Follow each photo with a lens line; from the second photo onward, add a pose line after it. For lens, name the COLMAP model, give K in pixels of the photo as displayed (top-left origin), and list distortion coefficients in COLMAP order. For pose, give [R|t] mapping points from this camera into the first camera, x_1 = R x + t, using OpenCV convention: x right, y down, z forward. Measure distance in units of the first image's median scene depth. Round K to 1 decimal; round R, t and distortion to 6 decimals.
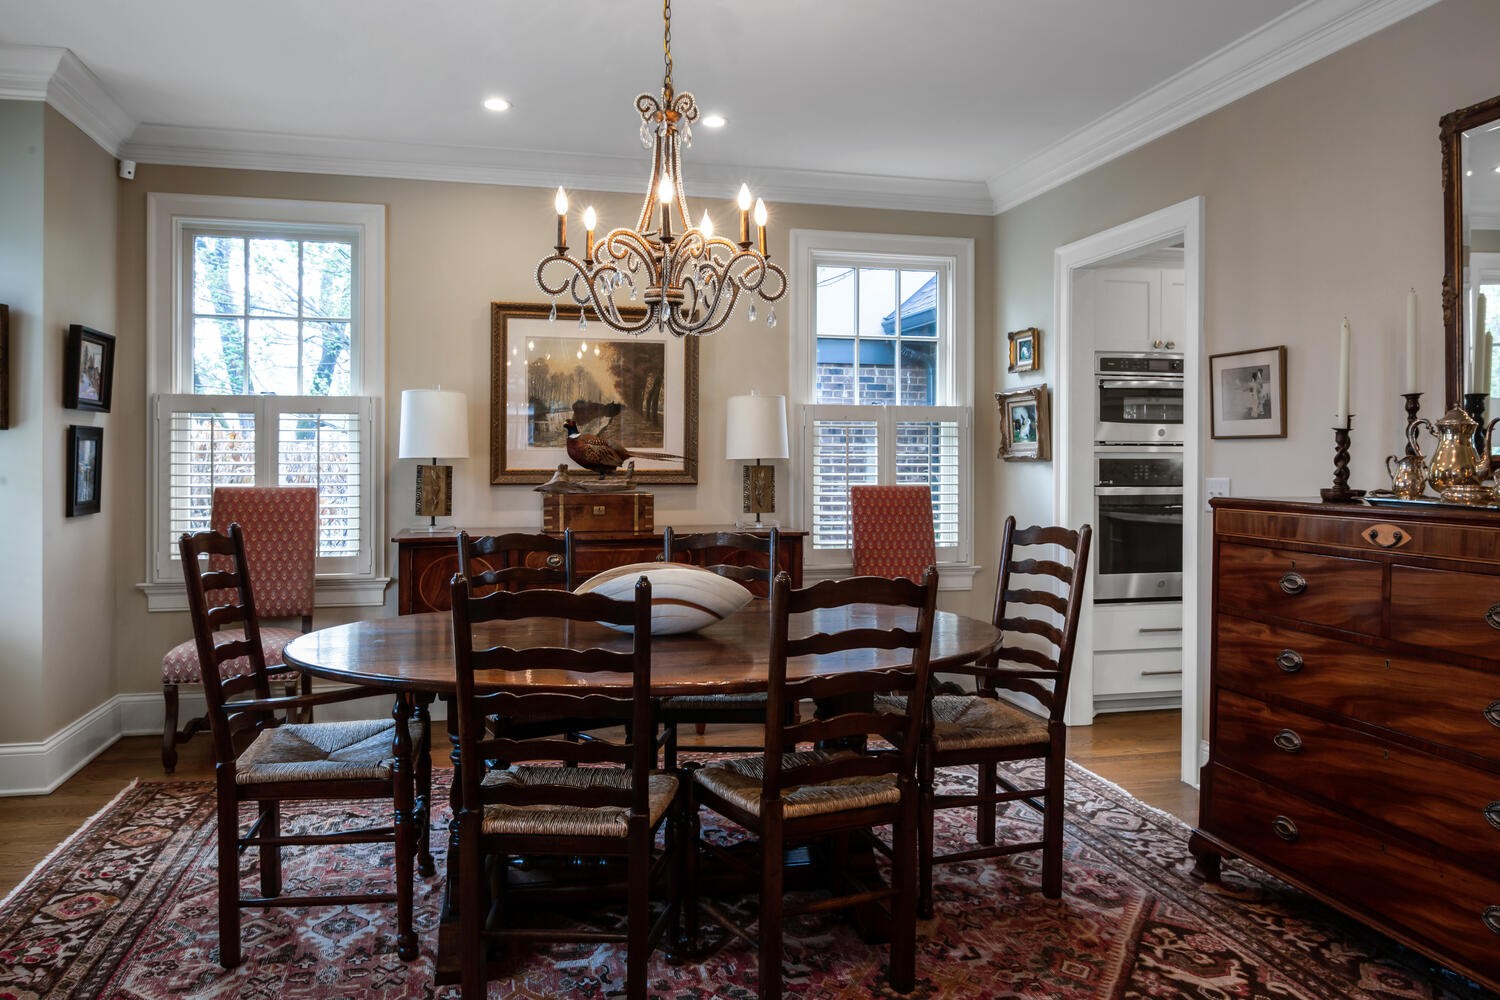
lens RADIAL K [[1015.5, 0, 750.0], [0, 1015.5, 500.0], [0, 0, 1]] dist [-0.000025, -0.002226]
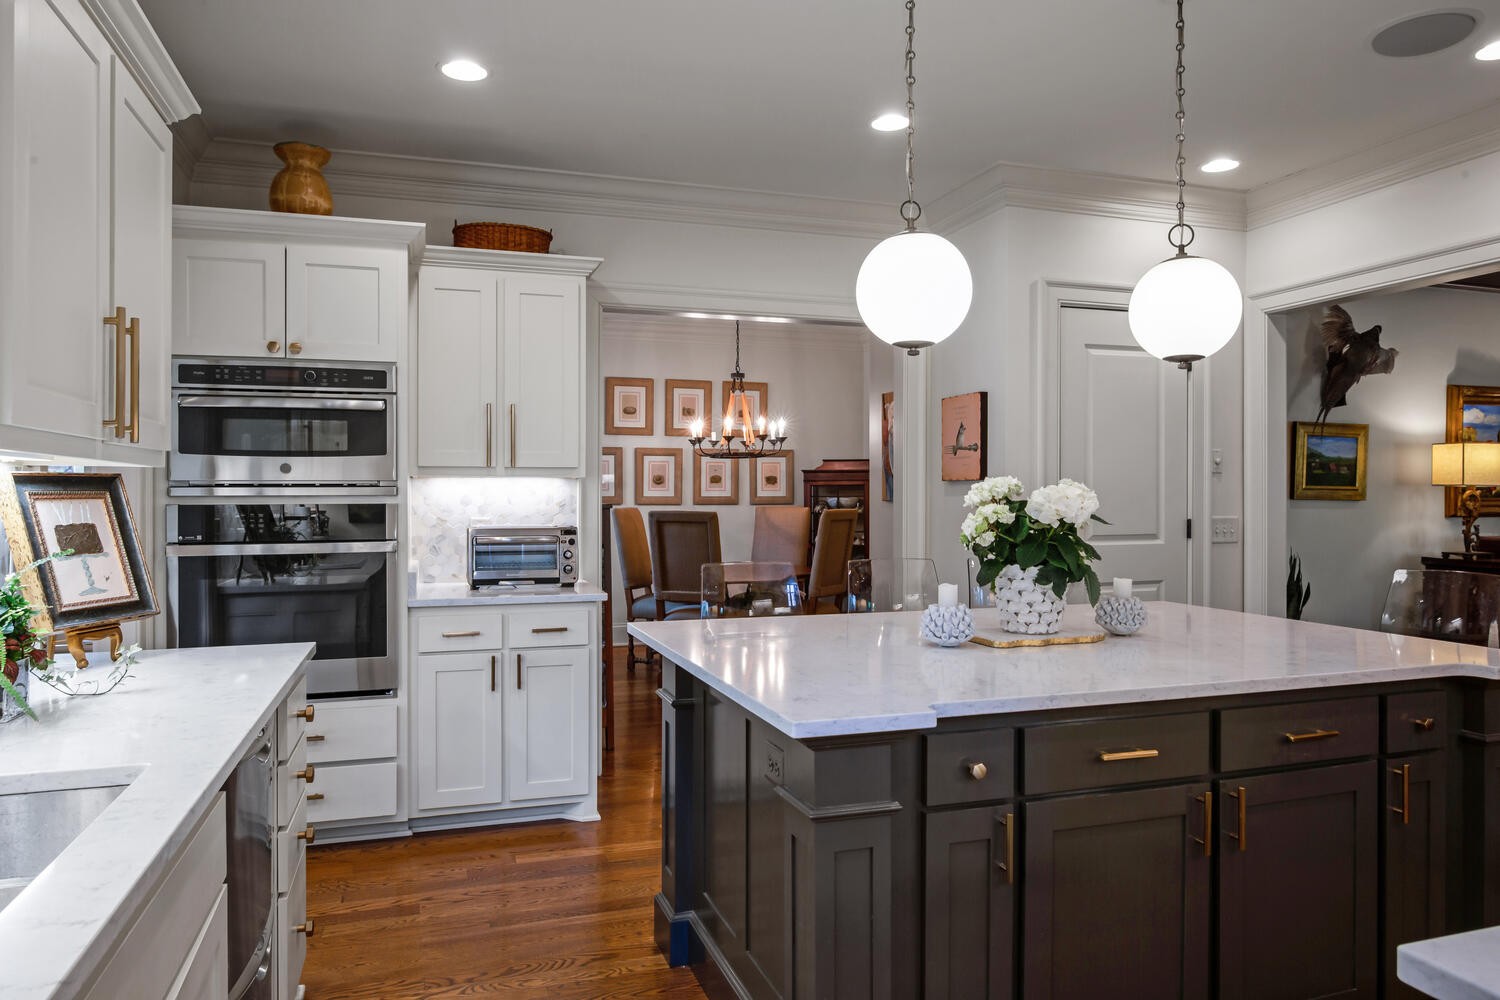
lens RADIAL K [[1015.5, 0, 750.0], [0, 1015.5, 500.0], [0, 0, 1]] dist [-0.000025, -0.002226]
pose [[0.998333, -0.002786, 0.057654, 0.685675], [0.004823, 0.999368, -0.035231, -0.016261], [-0.057519, 0.035450, 0.997715, 0.256432]]
